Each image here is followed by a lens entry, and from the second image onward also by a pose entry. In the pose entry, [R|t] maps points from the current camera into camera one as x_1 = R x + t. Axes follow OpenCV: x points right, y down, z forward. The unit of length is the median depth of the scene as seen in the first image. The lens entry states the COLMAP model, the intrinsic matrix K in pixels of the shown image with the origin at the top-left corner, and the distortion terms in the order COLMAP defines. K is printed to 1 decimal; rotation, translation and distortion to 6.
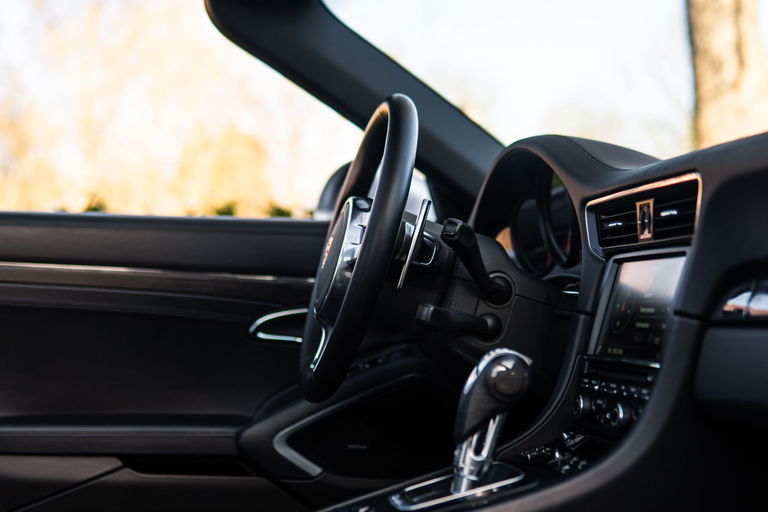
lens RADIAL K [[1047.5, 0, 384.0], [0, 1047.5, 256.0], [0, 0, 1]] dist [0.003200, -0.024259]
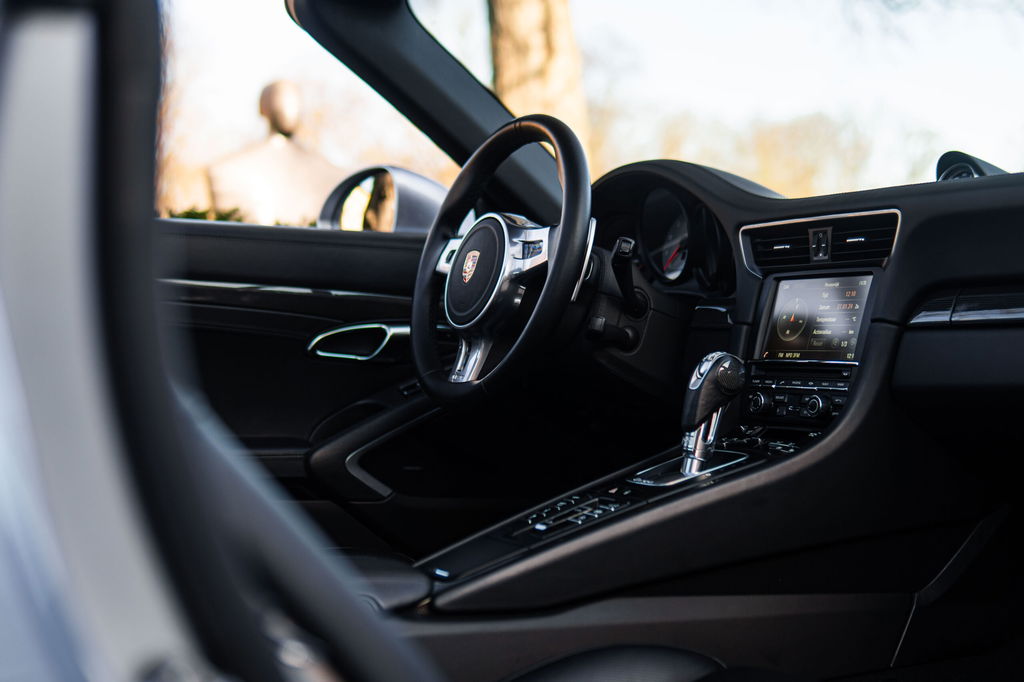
lens RADIAL K [[1345.9, 0, 512.0], [0, 1345.9, 341.0], [0, 0, 1]] dist [-0.024787, -0.031652]
pose [[0.950547, 0.001631, 0.310578, -0.470350], [-0.016308, 0.998869, 0.044666, 0.010928], [-0.310154, -0.047522, 0.949498, -0.292369]]
